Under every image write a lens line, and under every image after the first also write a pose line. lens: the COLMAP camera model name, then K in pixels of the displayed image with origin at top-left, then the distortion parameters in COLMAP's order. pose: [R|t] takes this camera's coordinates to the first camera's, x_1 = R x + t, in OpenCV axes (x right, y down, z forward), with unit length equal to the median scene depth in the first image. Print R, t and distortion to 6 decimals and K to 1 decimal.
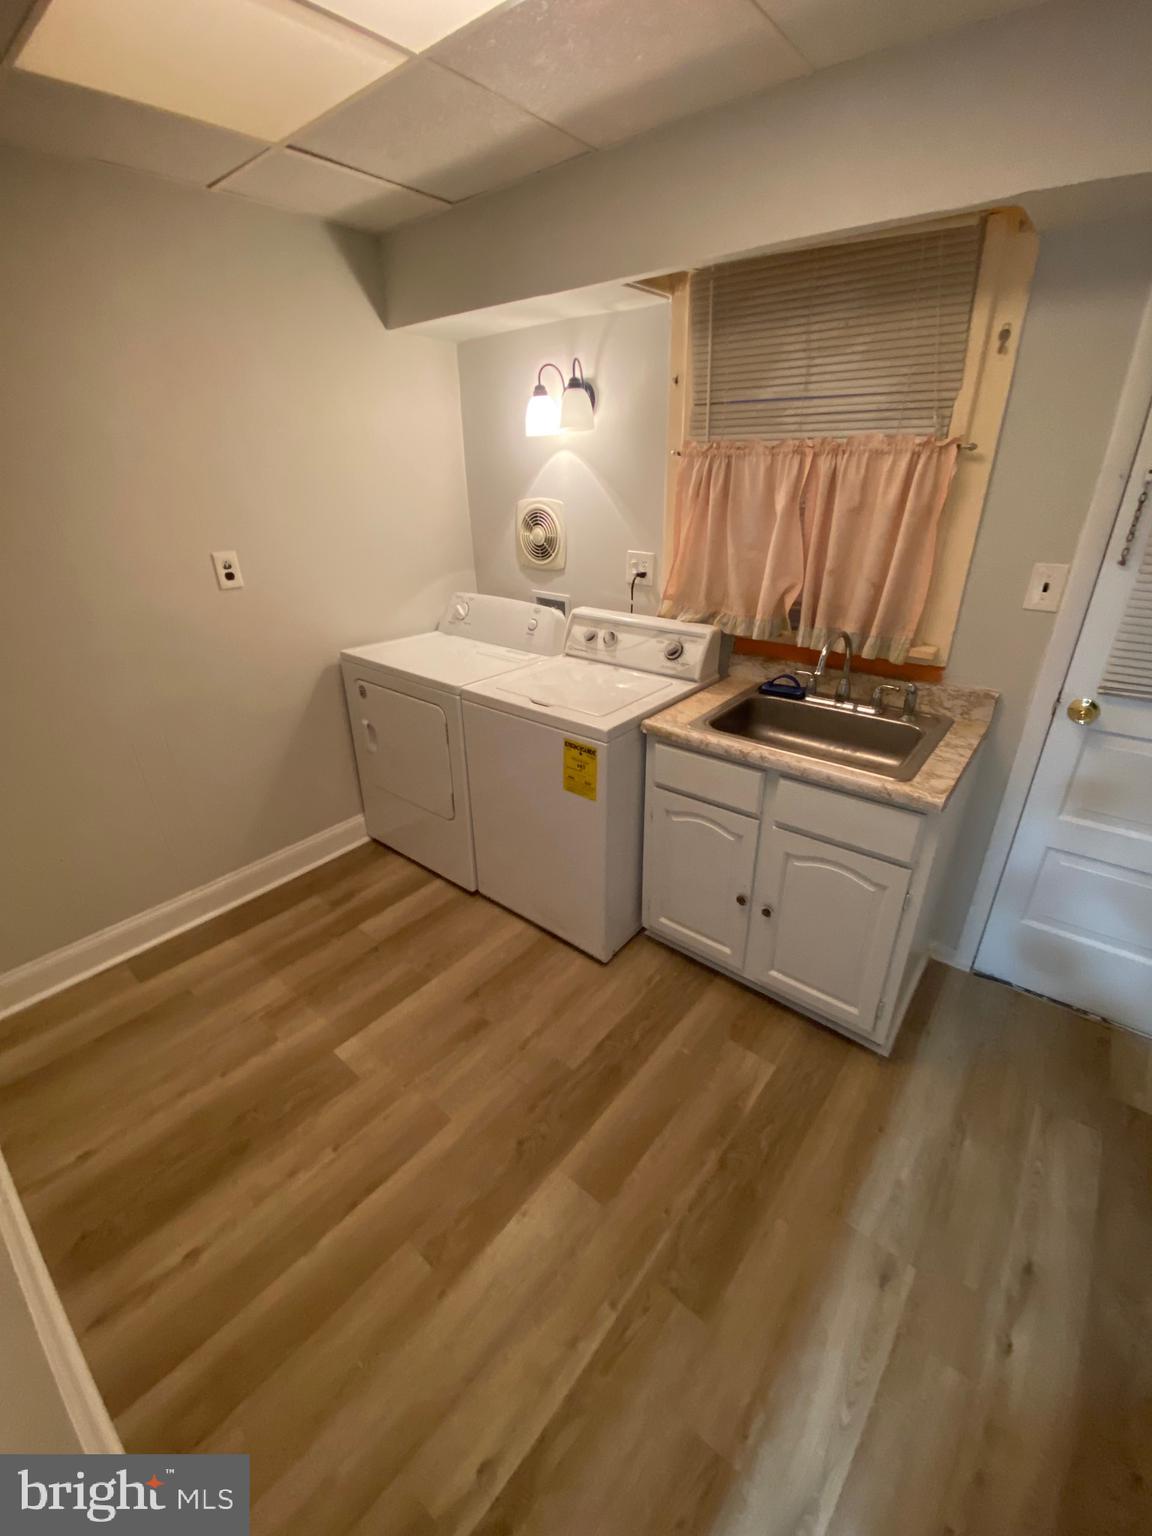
lens RADIAL K [[613.4, 0, 576.2], [0, 613.4, 766.8], [0, 0, 1]] dist [0.022968, -0.022665]
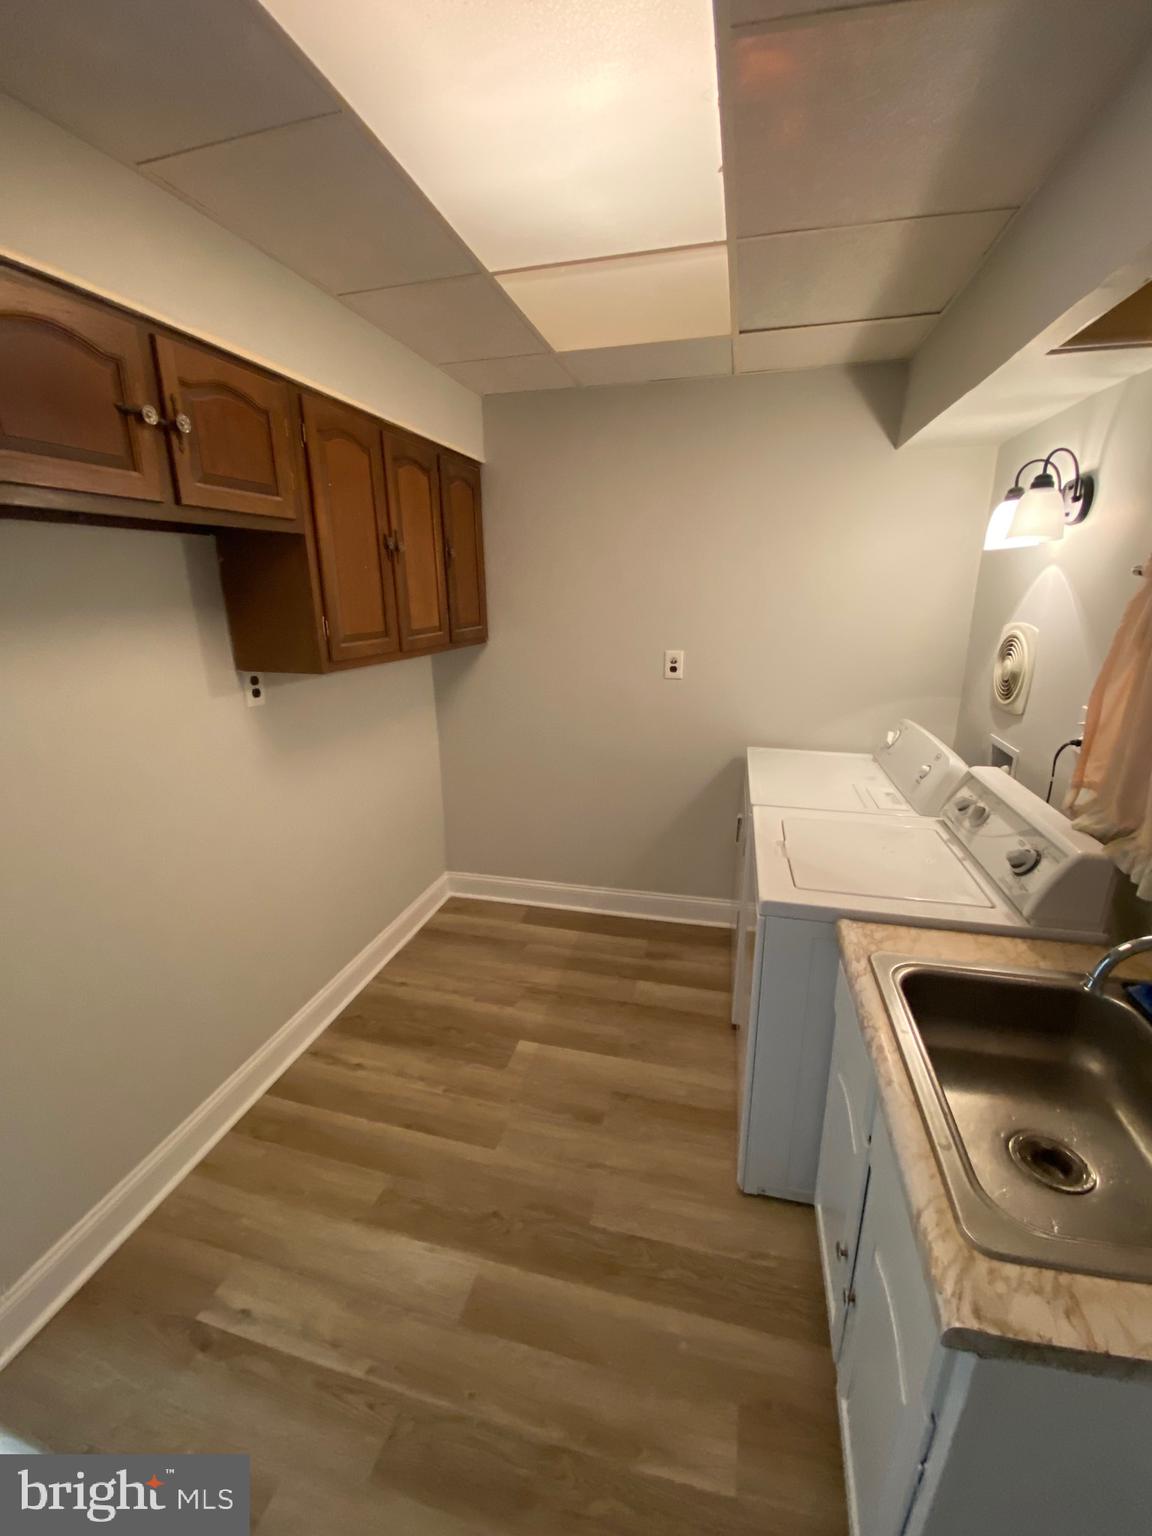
lens RADIAL K [[613.4, 0, 576.2], [0, 613.4, 766.8], [0, 0, 1]] dist [0.022968, -0.022665]
pose [[0.436917, 0.266353, -0.859162, 0.555202], [-0.379767, 0.920473, 0.092233, -0.190414], [0.815402, 0.285983, 0.503322, 0.321170]]
